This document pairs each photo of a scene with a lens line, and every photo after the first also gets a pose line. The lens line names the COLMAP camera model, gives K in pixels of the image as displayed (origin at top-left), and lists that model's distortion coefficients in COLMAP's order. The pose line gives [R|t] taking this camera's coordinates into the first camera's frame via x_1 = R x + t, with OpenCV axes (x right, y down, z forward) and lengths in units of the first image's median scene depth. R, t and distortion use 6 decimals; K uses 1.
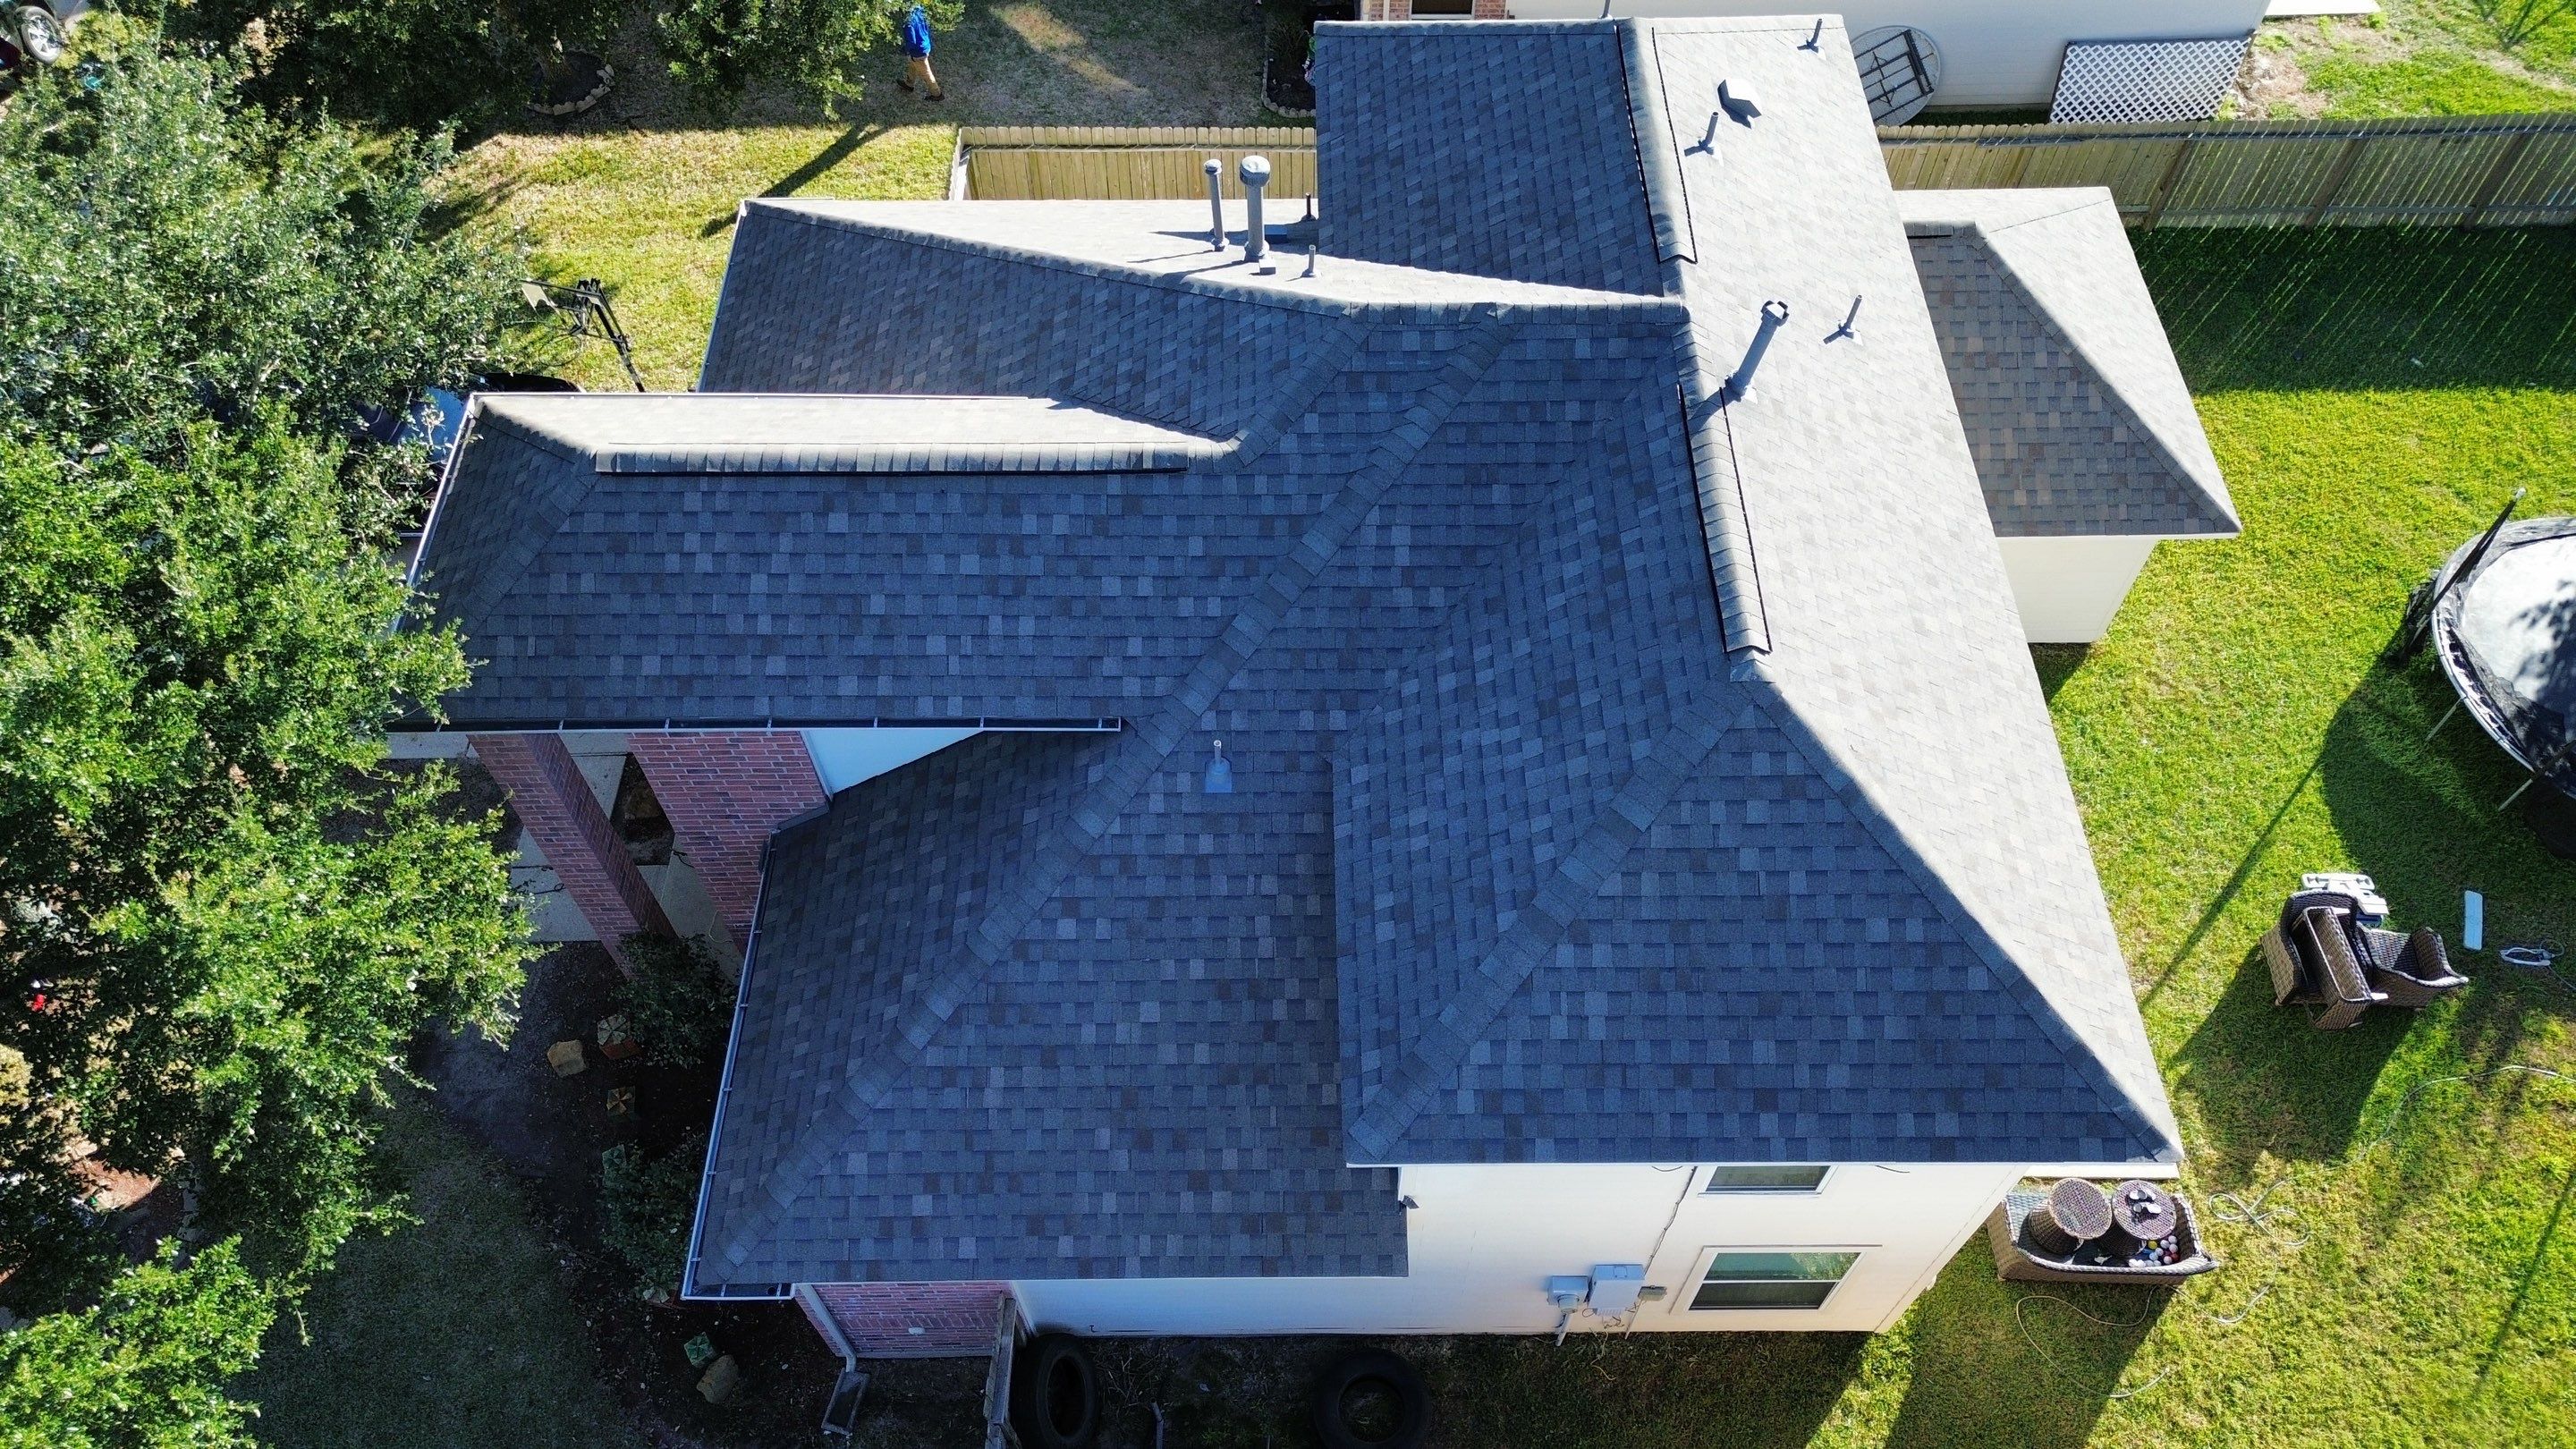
lens RADIAL K [[1829.5, 0, 1294.0], [0, 1829.5, 716.1], [0, 0, 1]] dist [0.079658, -0.077332]
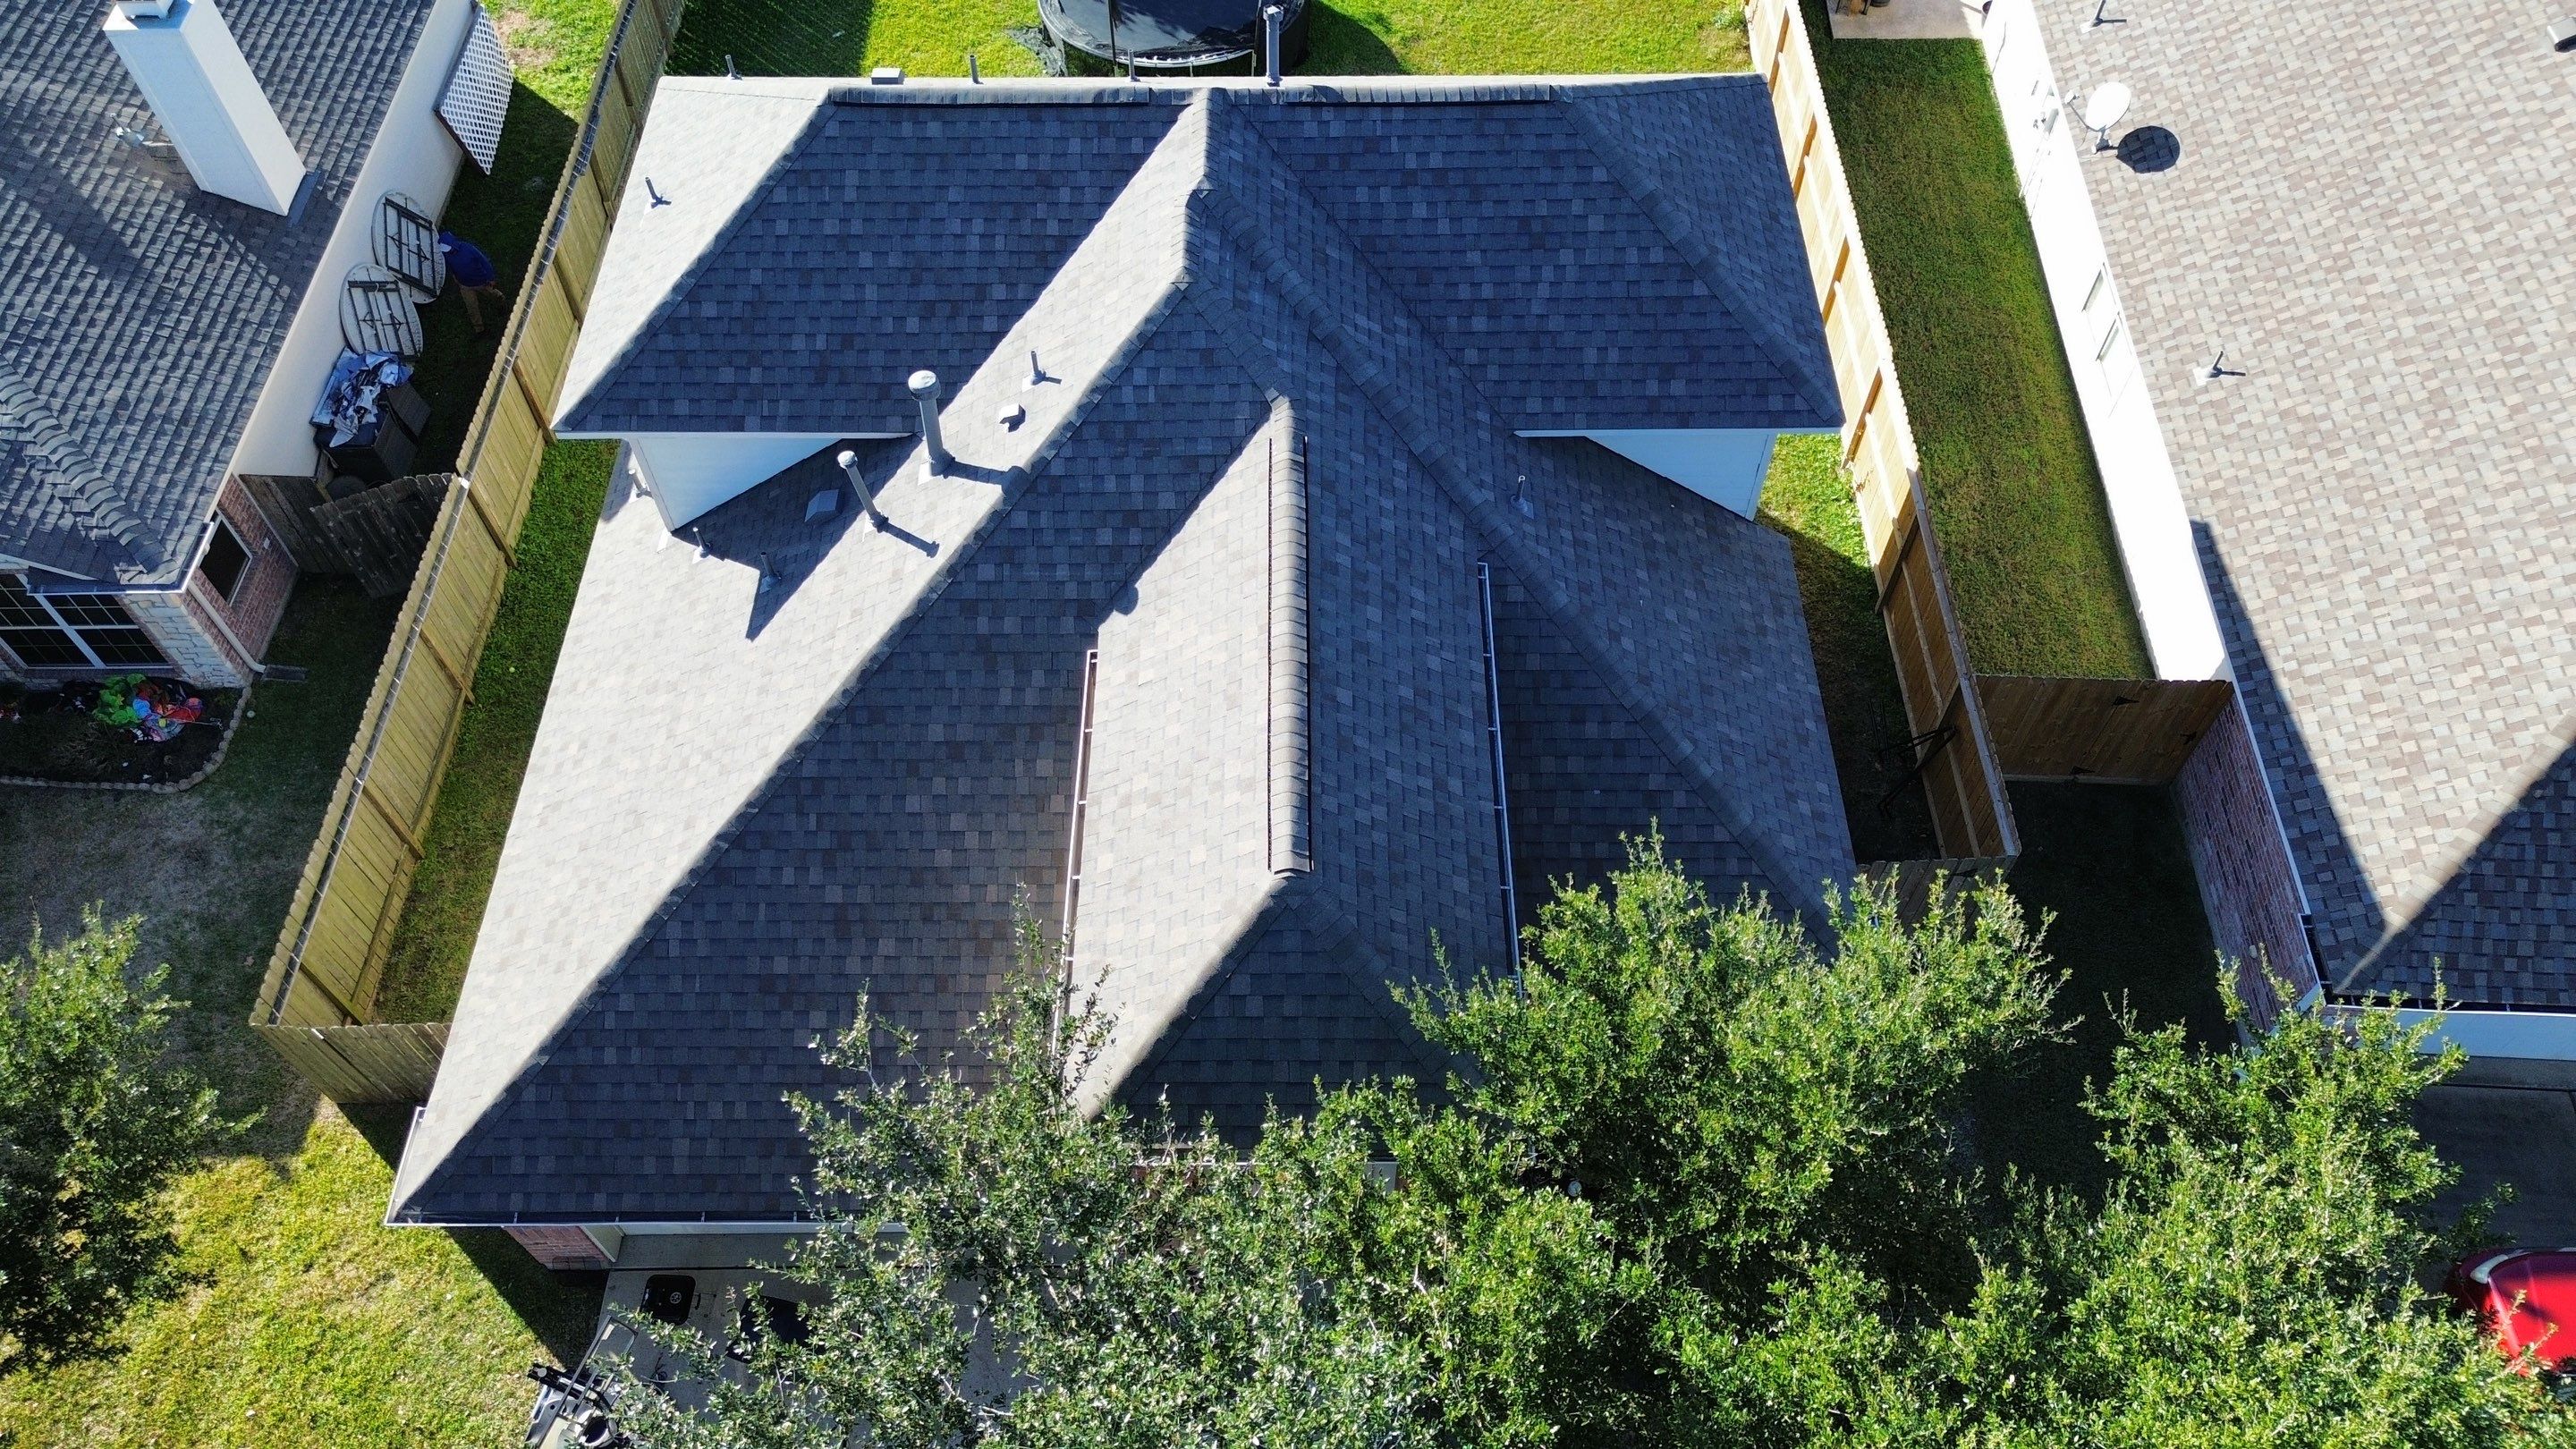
lens RADIAL K [[1829.5, 0, 1287.7], [0, 1829.5, 721.4], [0, 0, 1]] dist [0.079658, -0.077332]
pose [[0.011097, -0.816016, 0.577923, -0.634196], [0.821539, 0.336923, 0.459954, -0.446506], [-0.570045, 0.469682, 0.674127, 0.233716]]
